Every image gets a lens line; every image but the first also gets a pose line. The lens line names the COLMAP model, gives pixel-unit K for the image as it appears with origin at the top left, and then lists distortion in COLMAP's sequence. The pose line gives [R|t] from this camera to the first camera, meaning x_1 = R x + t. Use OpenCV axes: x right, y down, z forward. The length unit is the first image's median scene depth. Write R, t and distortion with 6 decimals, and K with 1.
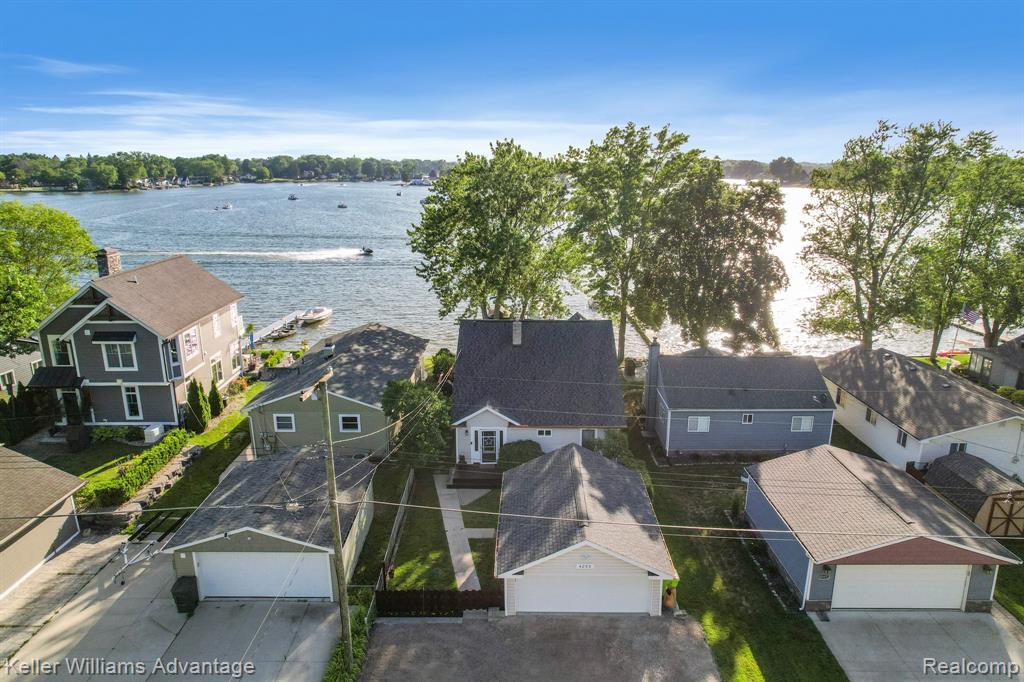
lens RADIAL K [[659.9, 0, 512.0], [0, 659.9, 341.0], [0, 0, 1]] dist [-0.073746, 0.062740]
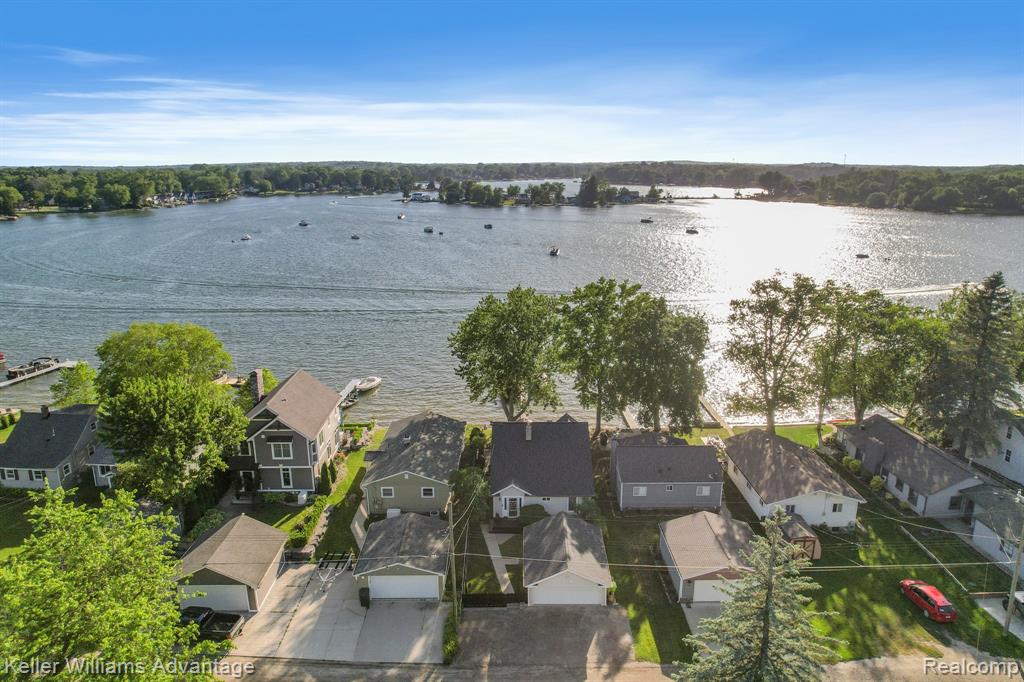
lens RADIAL K [[659.9, 0, 512.0], [0, 659.9, 341.0], [0, 0, 1]] dist [-0.073746, 0.062740]
pose [[0.999965, -0.004135, 0.007261, -0.049196], [0.004138, 0.999991, -0.000412, -0.267428], [-0.007259, 0.000442, 0.999974, -0.685338]]
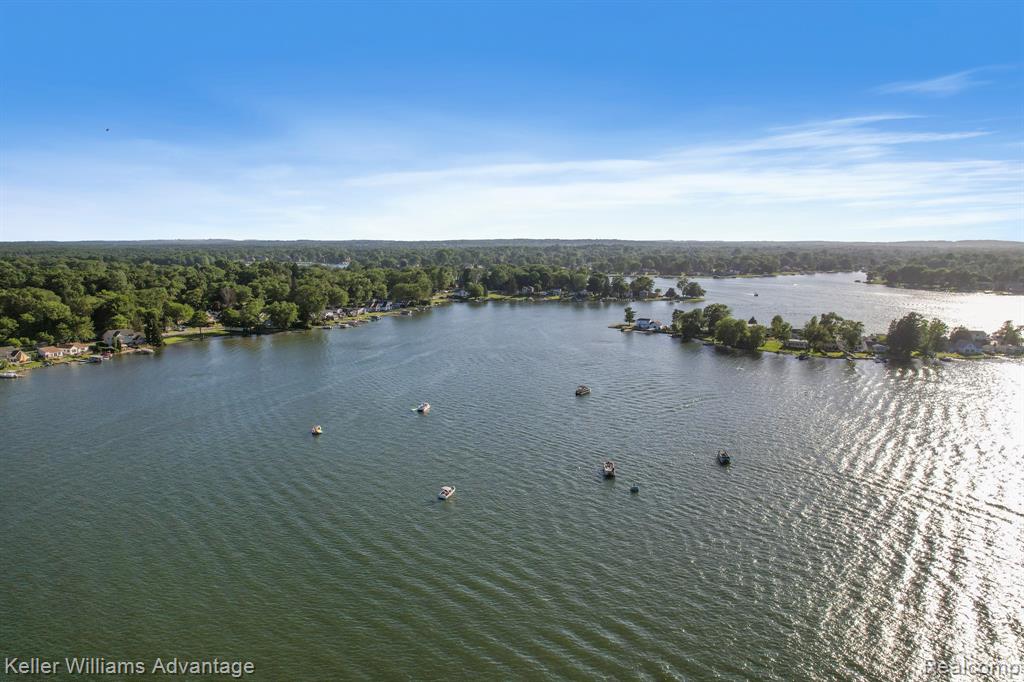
lens RADIAL K [[659.9, 0, 512.0], [0, 659.9, 341.0], [0, 0, 1]] dist [-0.073746, 0.062740]
pose [[0.932402, 0.057045, -0.356894, -0.162353], [-0.096654, 0.990856, -0.094136, -2.418853], [0.348260, 0.122268, 0.929390, 3.993192]]
